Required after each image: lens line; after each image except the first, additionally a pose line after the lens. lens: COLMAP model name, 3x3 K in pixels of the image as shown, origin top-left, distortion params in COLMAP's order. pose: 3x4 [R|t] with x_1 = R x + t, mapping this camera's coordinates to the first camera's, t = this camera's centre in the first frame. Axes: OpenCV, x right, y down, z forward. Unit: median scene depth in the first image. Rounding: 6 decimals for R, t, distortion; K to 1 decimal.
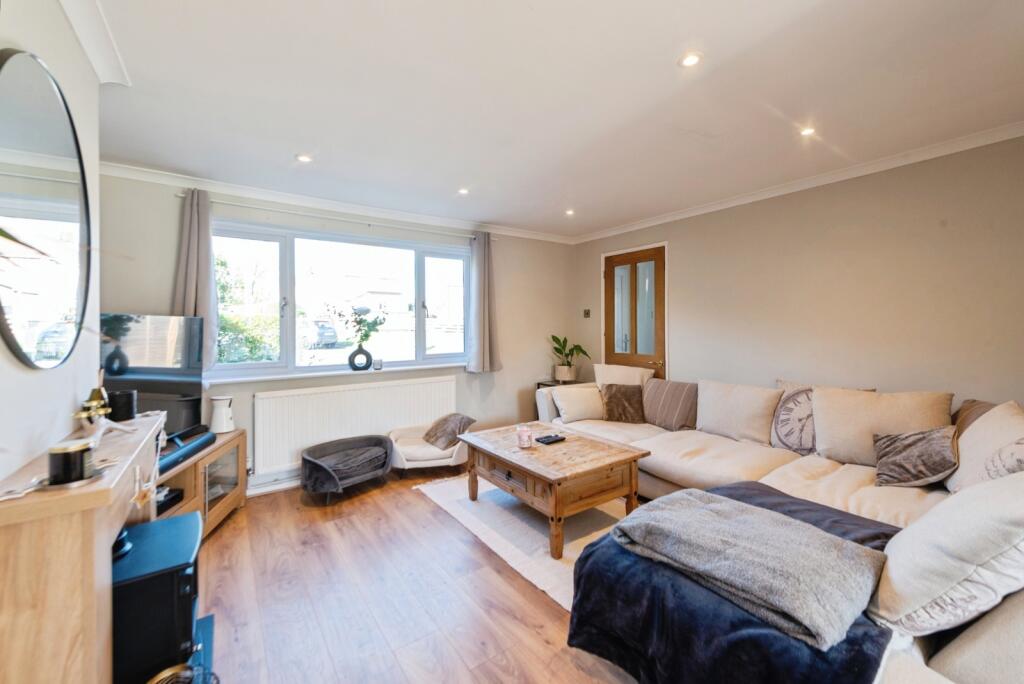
lens RADIAL K [[424.9, 0, 521.7], [0, 424.9, 322.4], [0, 0, 1]] dist [0.003255, -0.000293]
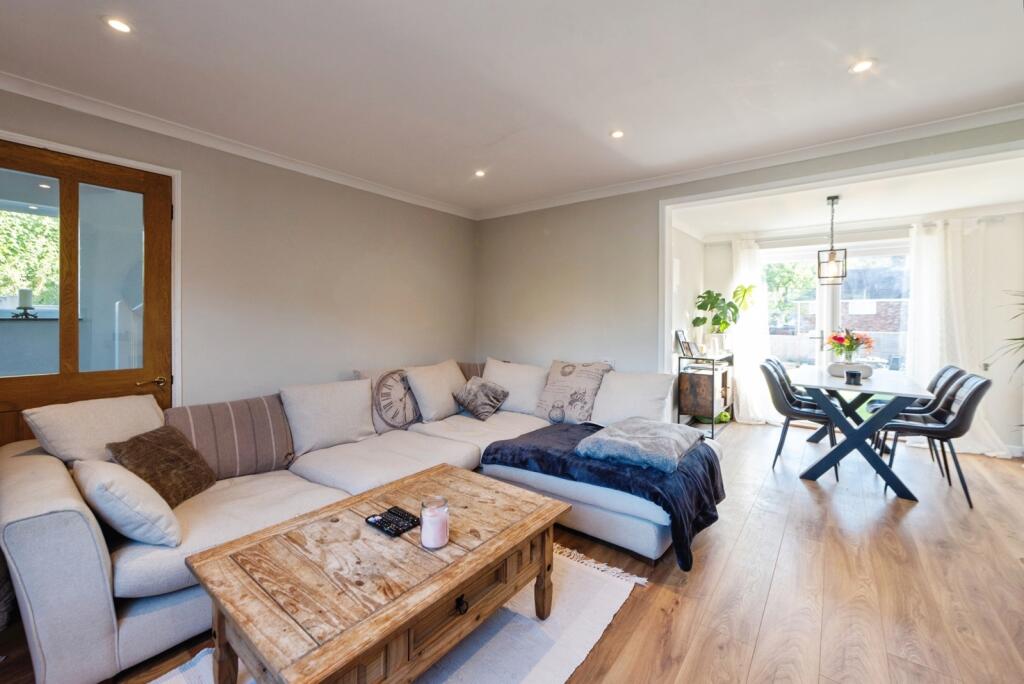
lens RADIAL K [[424.9, 0, 517.2], [0, 424.9, 319.8], [0, 0, 1]] dist [0.003255, -0.000293]
pose [[-0.308008, -0.000931, 0.951383, -0.417198], [-0.014815, 0.999883, -0.003818, 0.011538], [-0.951268, -0.015271, -0.307986, 0.843526]]
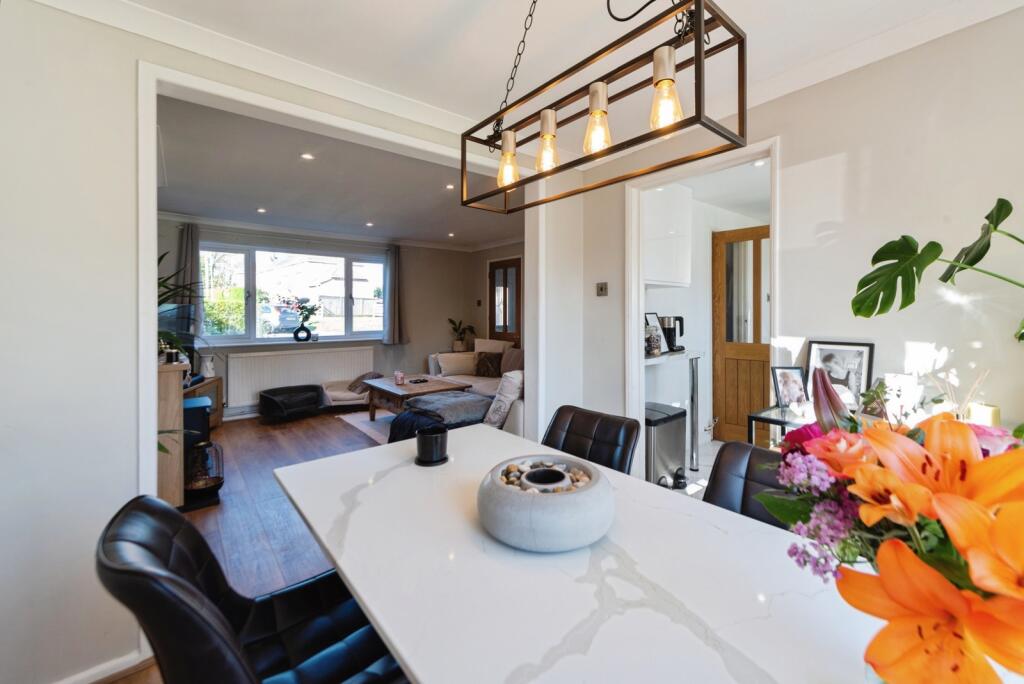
lens RADIAL K [[424.9, 0, 524.7], [0, 424.9, 313.6], [0, 0, 1]] dist [0.003255, -0.000293]
pose [[0.997468, 0.006241, 0.070839, 0.274816], [-0.006930, 0.999931, 0.009484, -0.001326], [-0.070775, -0.009951, 0.997443, -0.502956]]
